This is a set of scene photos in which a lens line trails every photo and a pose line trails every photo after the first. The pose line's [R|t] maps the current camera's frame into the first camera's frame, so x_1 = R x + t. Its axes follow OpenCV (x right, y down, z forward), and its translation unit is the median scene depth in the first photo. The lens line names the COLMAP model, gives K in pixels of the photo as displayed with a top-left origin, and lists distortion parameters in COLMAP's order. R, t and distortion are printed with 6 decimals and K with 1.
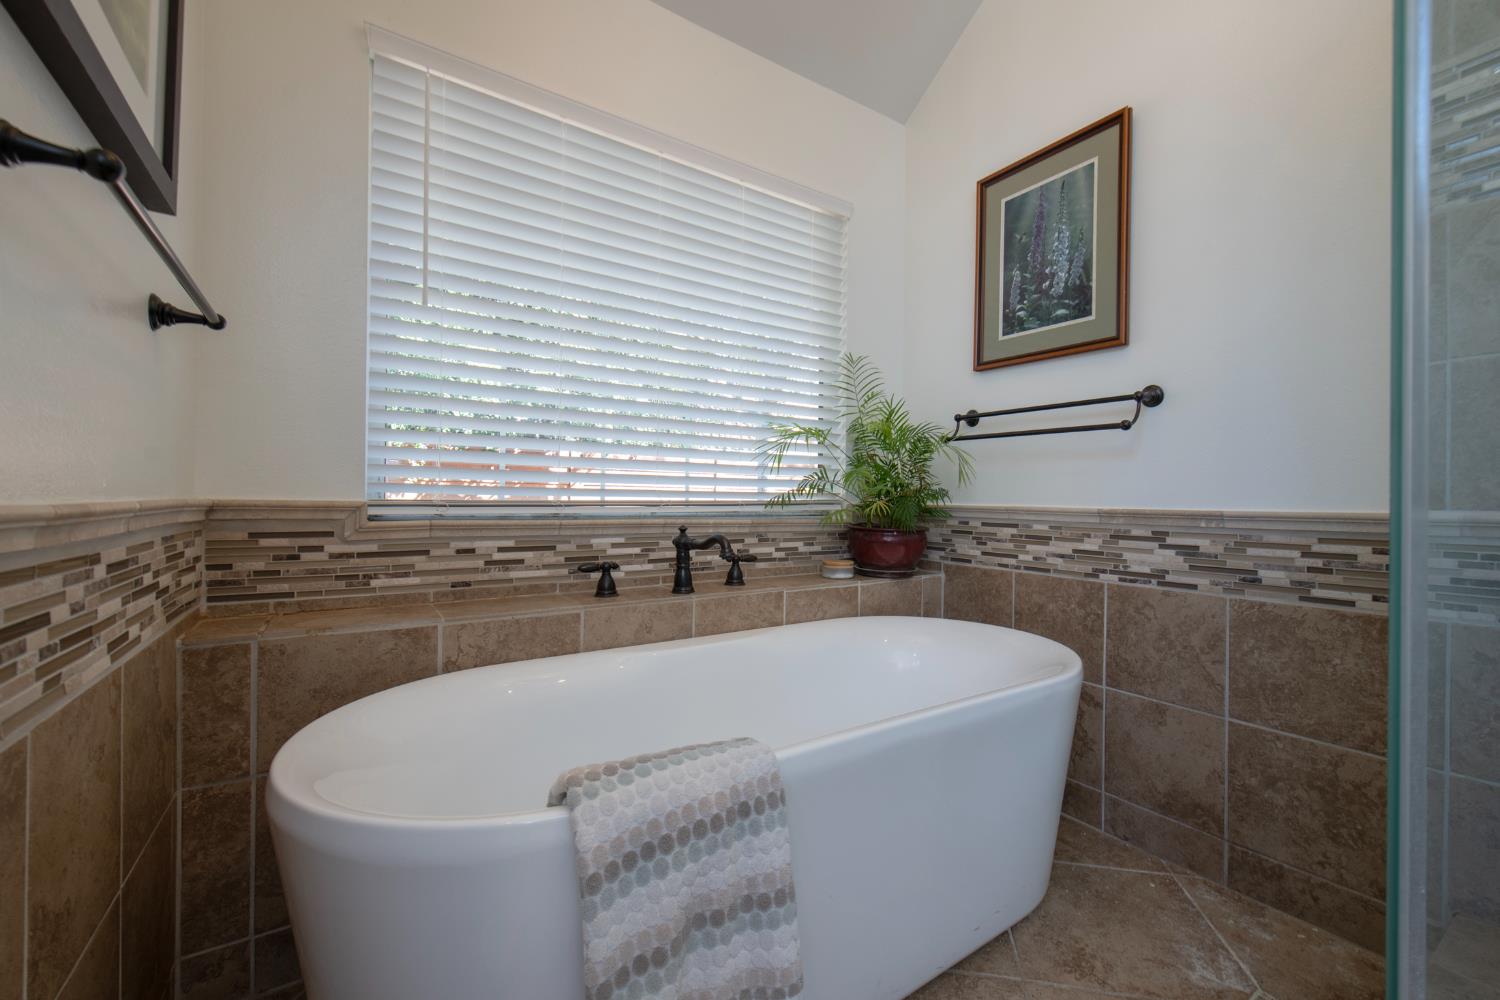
lens RADIAL K [[605.7, 0, 773.0], [0, 605.7, 500.1], [0, 0, 1]] dist [-0.008179, 0.000249]
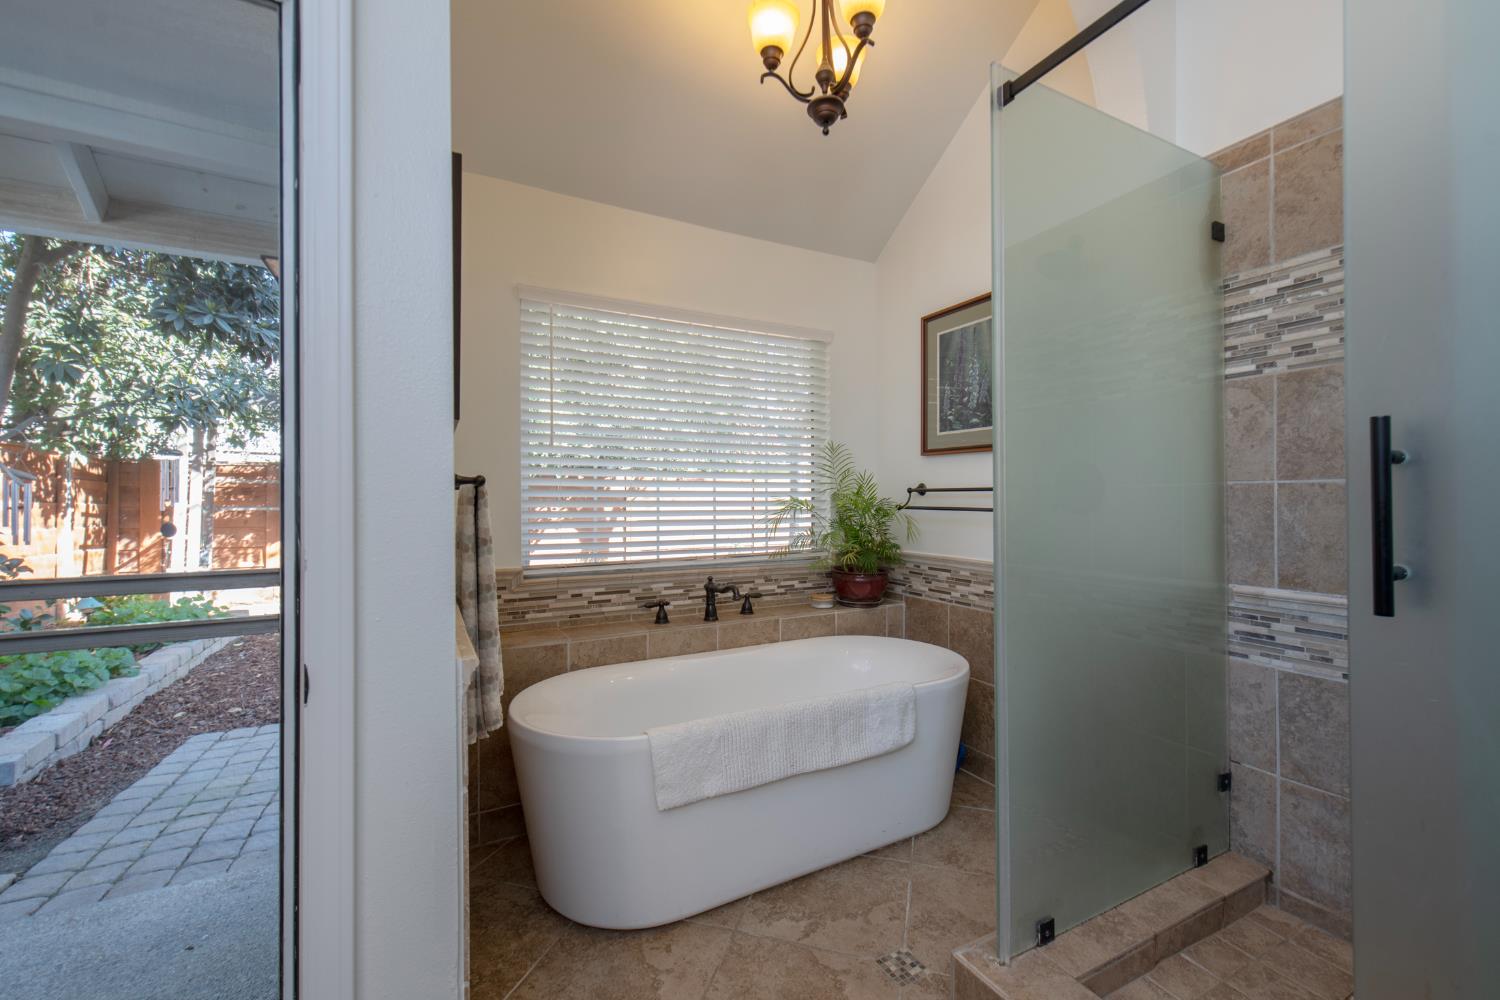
lens RADIAL K [[605.7, 0, 747.7], [0, 605.7, 494.5], [0, 0, 1]] dist [-0.008179, 0.000249]
pose [[0.993163, -0.015765, -0.115667, 0.110152], [0.014540, 0.999829, -0.011427, -0.128340], [0.115827, 0.009667, 0.993222, -0.446789]]
